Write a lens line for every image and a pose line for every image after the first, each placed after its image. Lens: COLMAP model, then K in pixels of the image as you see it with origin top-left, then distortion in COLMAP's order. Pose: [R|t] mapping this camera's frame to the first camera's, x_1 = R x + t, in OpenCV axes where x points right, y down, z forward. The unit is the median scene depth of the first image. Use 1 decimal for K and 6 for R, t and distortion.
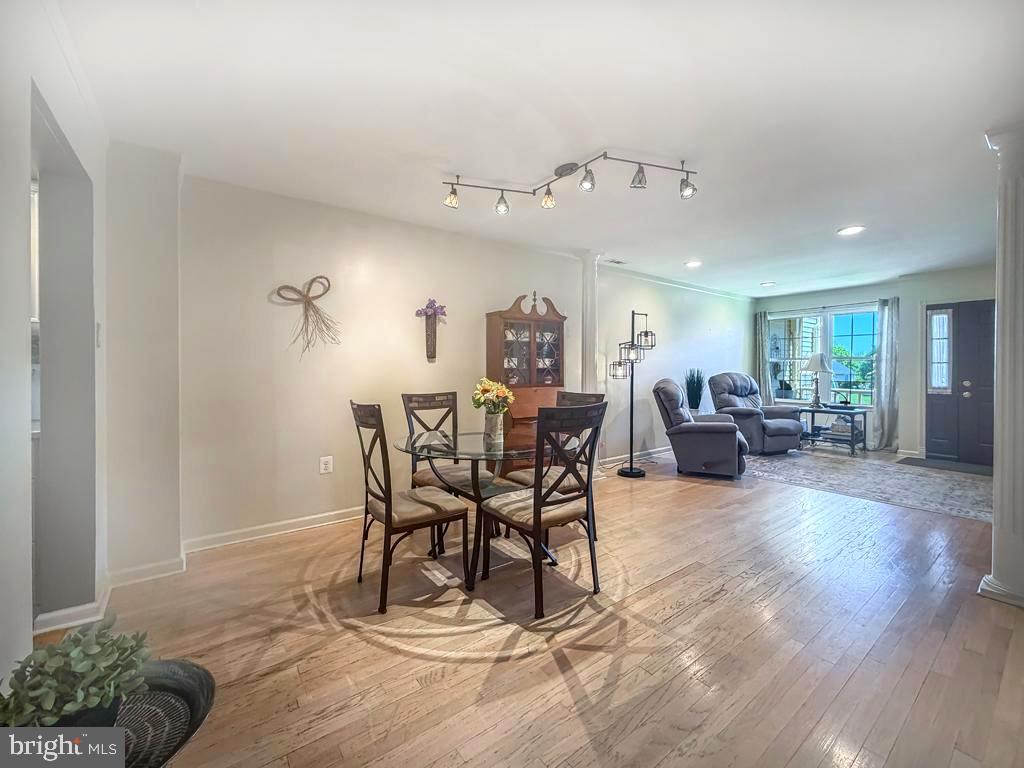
lens RADIAL K [[411.2, 0, 506.4], [0, 411.2, 374.1], [0, 0, 1]] dist [0.000038, 0.000057]
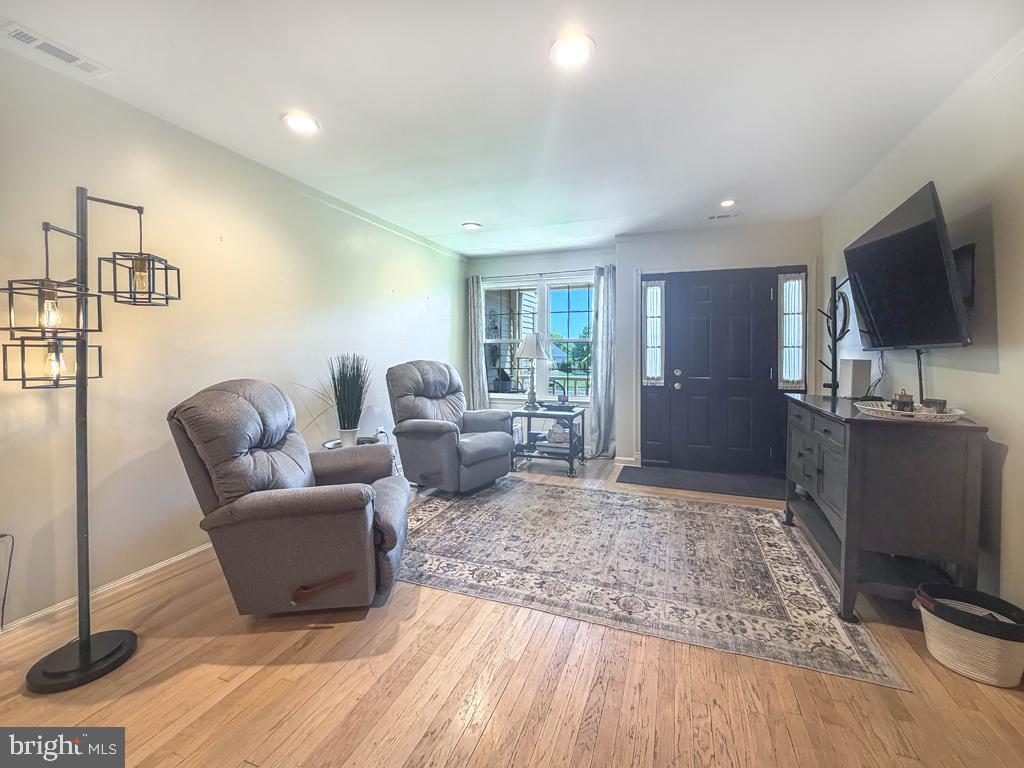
lens RADIAL K [[411.2, 0, 529.0], [0, 411.2, 357.1], [0, 0, 1]] dist [0.000038, 0.000057]
pose [[0.821422, -0.006313, 0.570286, 0.354046], [0.006687, 0.999977, 0.001438, -0.009493], [-0.570282, 0.002632, 0.821445, 0.429244]]
